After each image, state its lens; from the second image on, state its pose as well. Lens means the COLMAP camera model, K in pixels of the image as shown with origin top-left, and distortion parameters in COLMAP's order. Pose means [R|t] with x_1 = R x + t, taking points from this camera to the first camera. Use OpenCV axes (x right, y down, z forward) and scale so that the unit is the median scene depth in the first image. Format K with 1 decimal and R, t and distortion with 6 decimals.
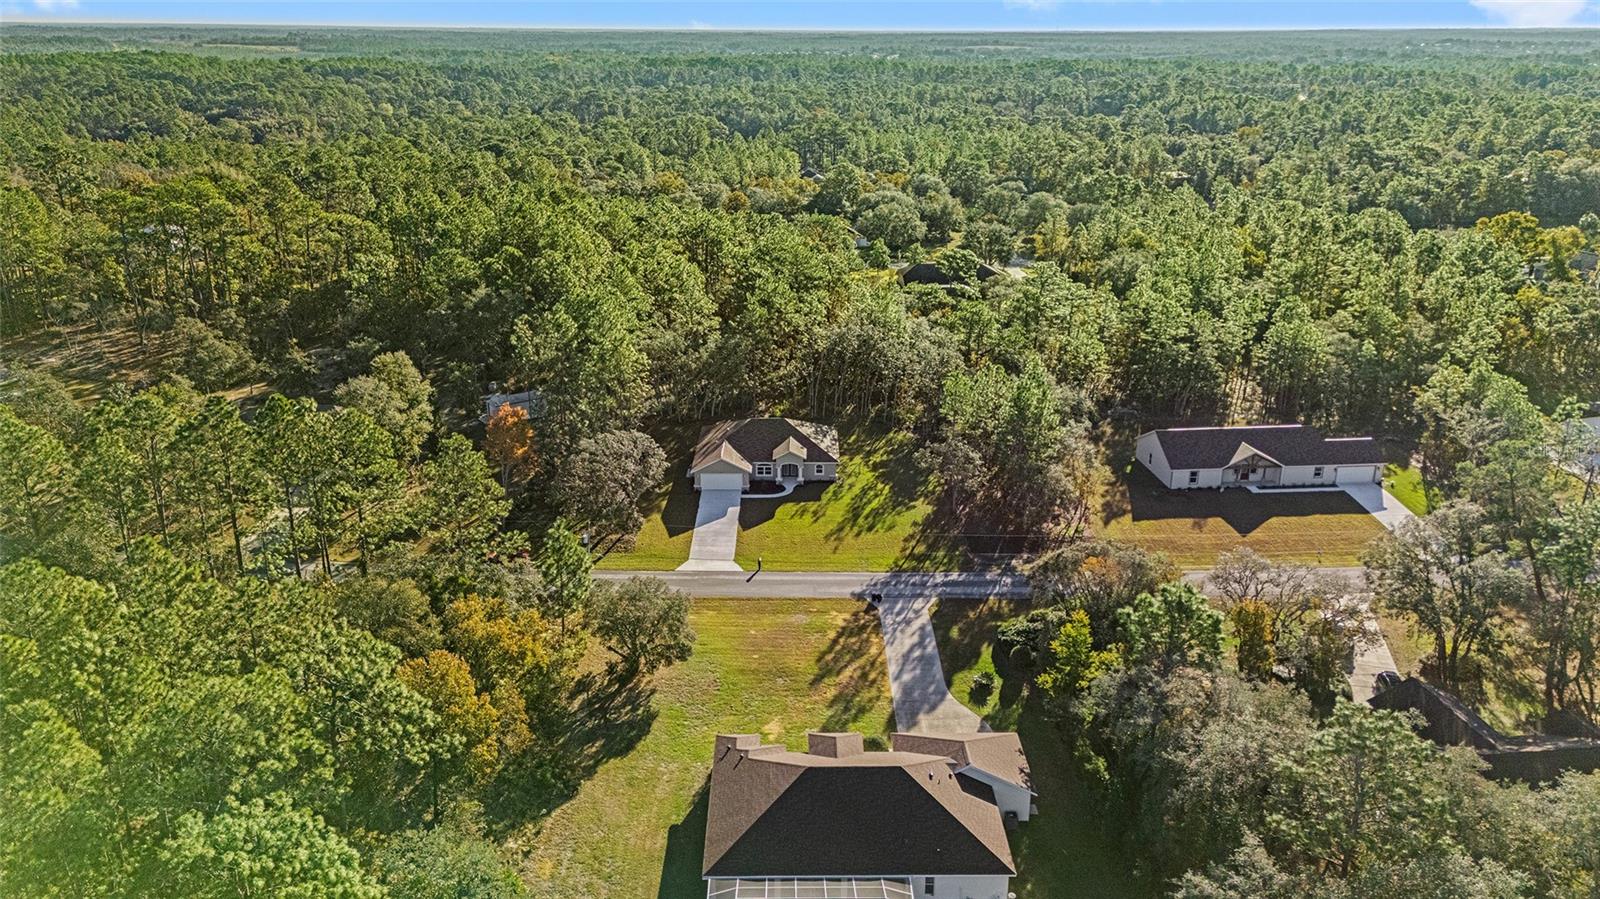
lens RADIAL K [[1190.0, 0, 800.0], [0, 1190.0, 449.5], [0, 0, 1]] dist [0.034839, -0.010128]
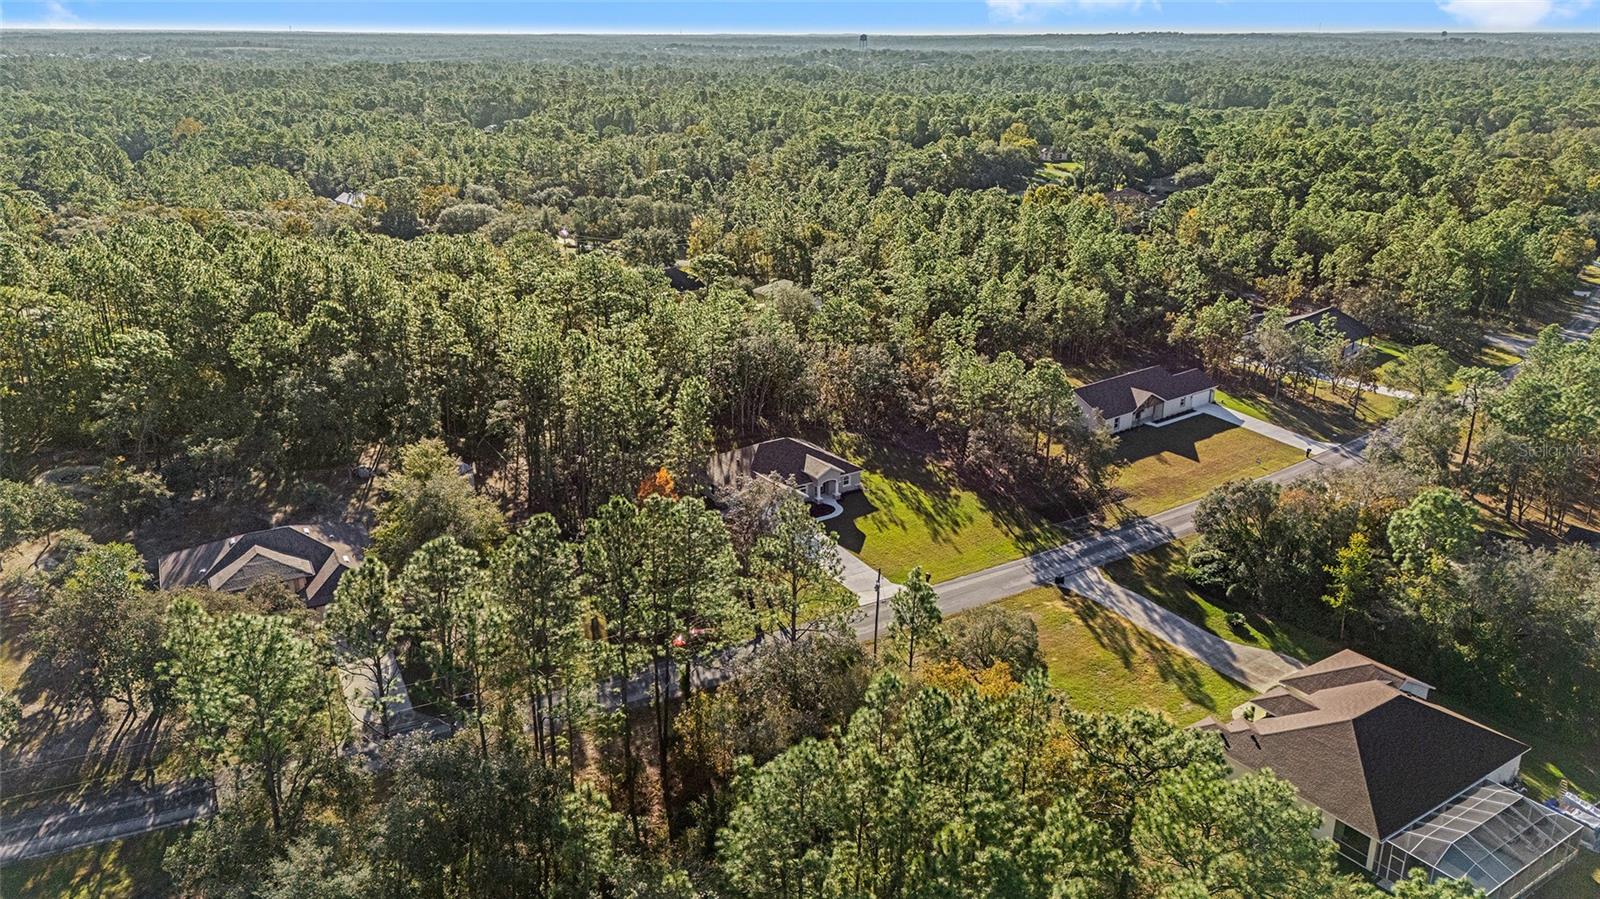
lens RADIAL K [[1190.0, 0, 800.0], [0, 1190.0, 449.5], [0, 0, 1]] dist [0.034839, -0.010128]
pose [[0.837136, -0.182081, 0.515800, -0.518014], [0.183012, 0.981860, 0.049577, -0.064248], [-0.515471, 0.052895, 0.855273, 0.183844]]
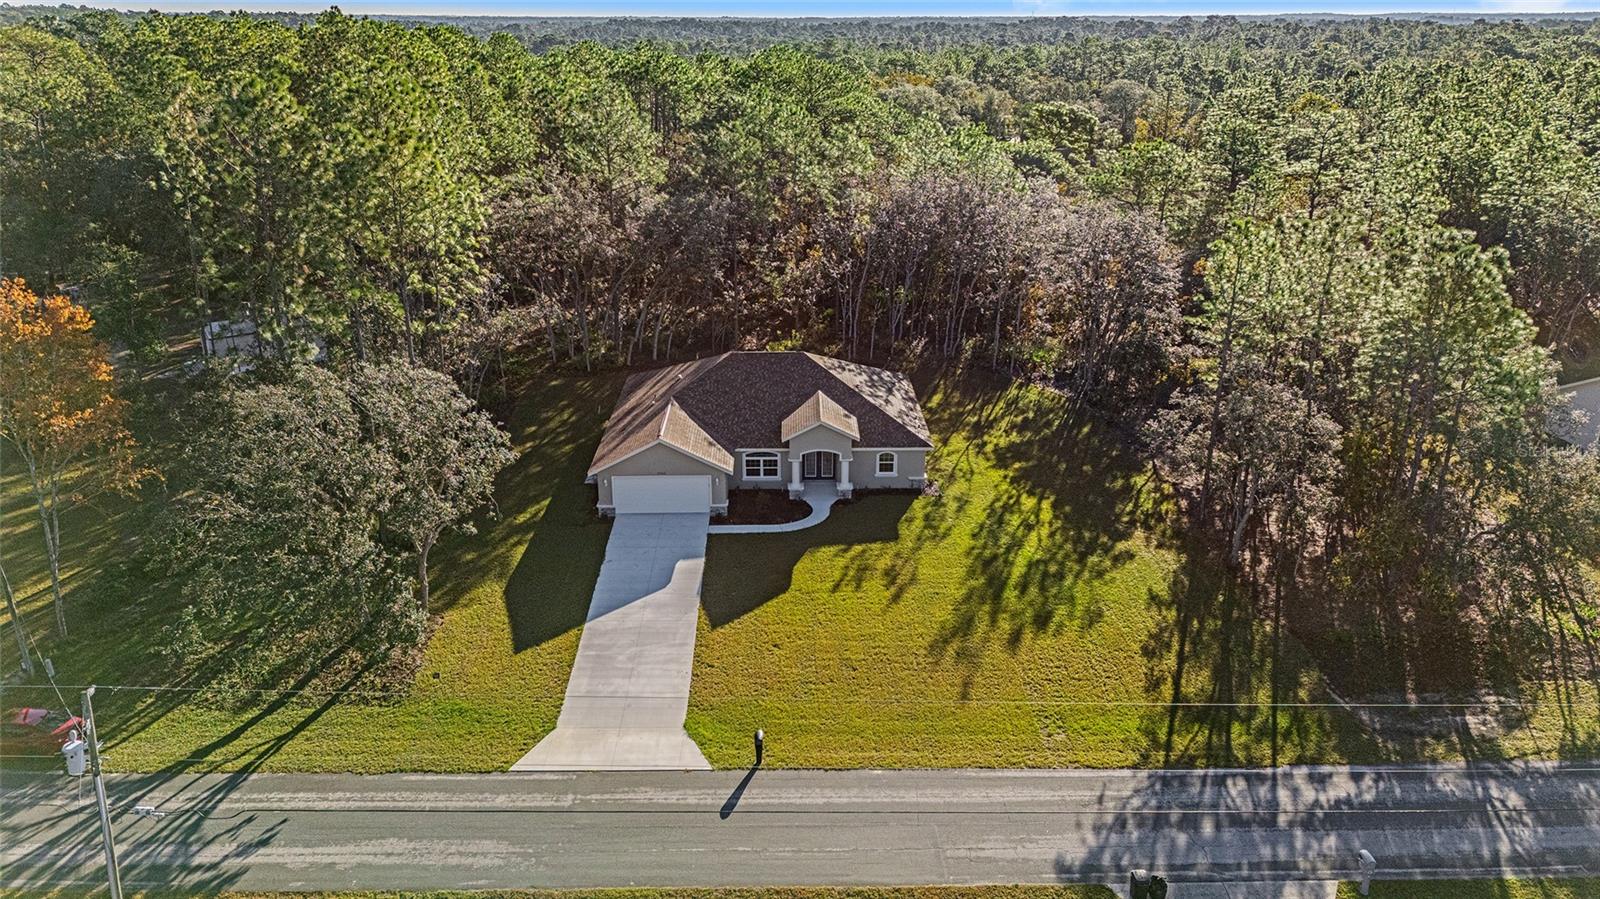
lens RADIAL K [[1190.0, 0, 800.0], [0, 1190.0, 449.5], [0, 0, 1]] dist [0.034839, -0.010128]
pose [[0.999820, -0.007784, 0.017326, -0.023582], [0.007581, 0.999902, 0.011736, 0.005826], [-0.017415, -0.011603, 0.999781, 0.566107]]
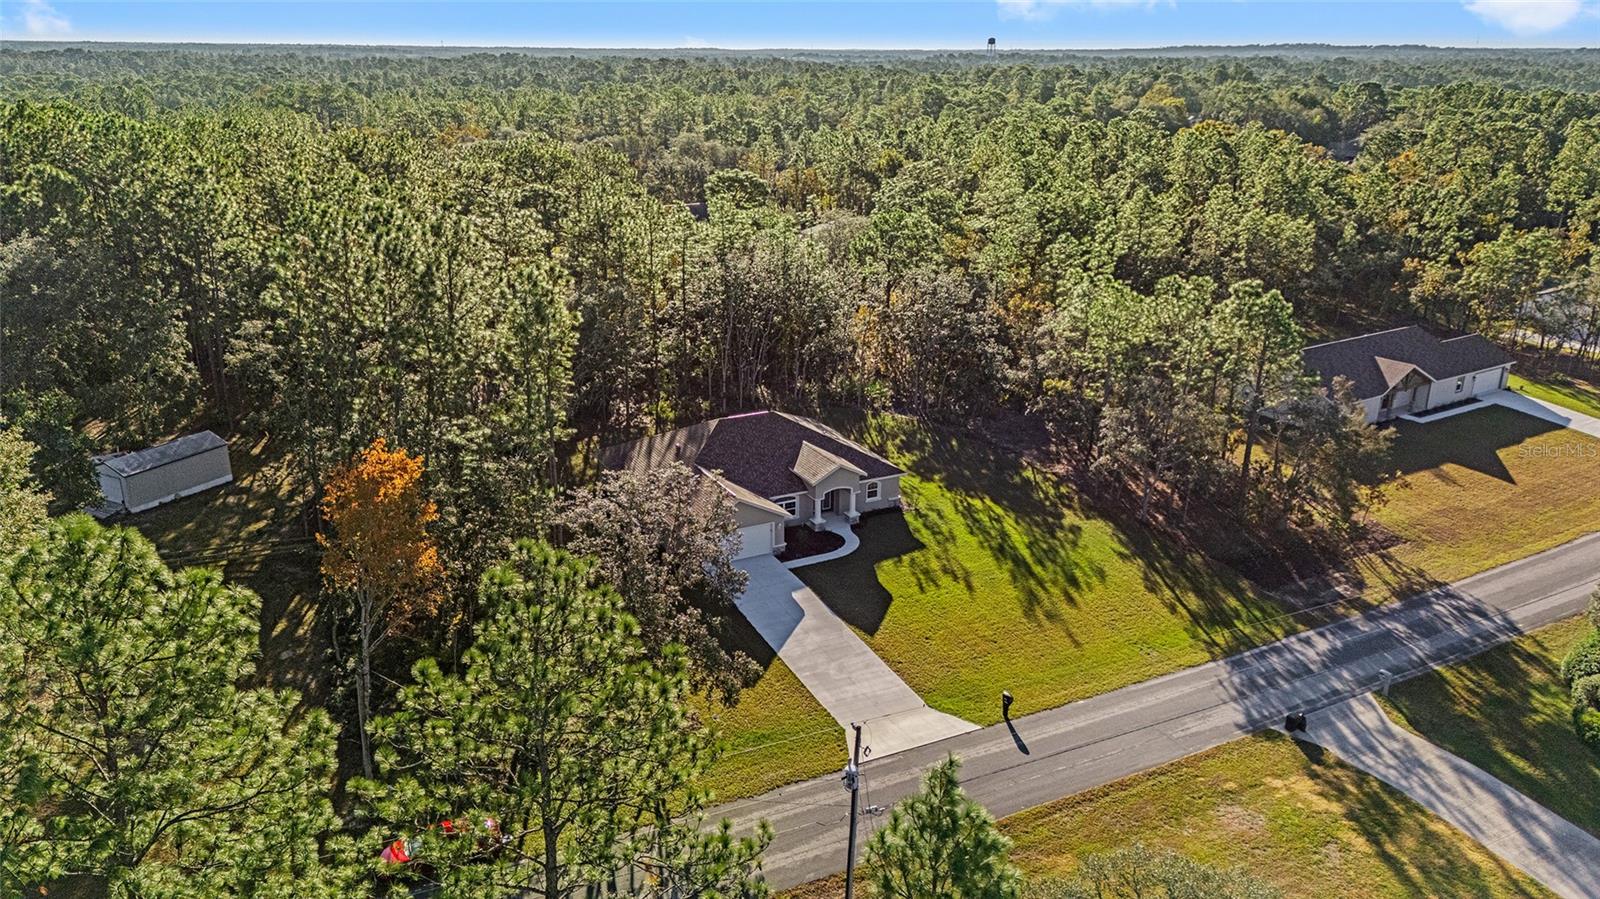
lens RADIAL K [[1190.0, 0, 800.0], [0, 1190.0, 449.5], [0, 0, 1]] dist [0.034839, -0.010128]
pose [[0.888305, -0.146165, 0.435374, -0.247646], [0.150376, 0.988313, 0.024985, -0.020713], [-0.433938, 0.043275, 0.899903, 0.529607]]
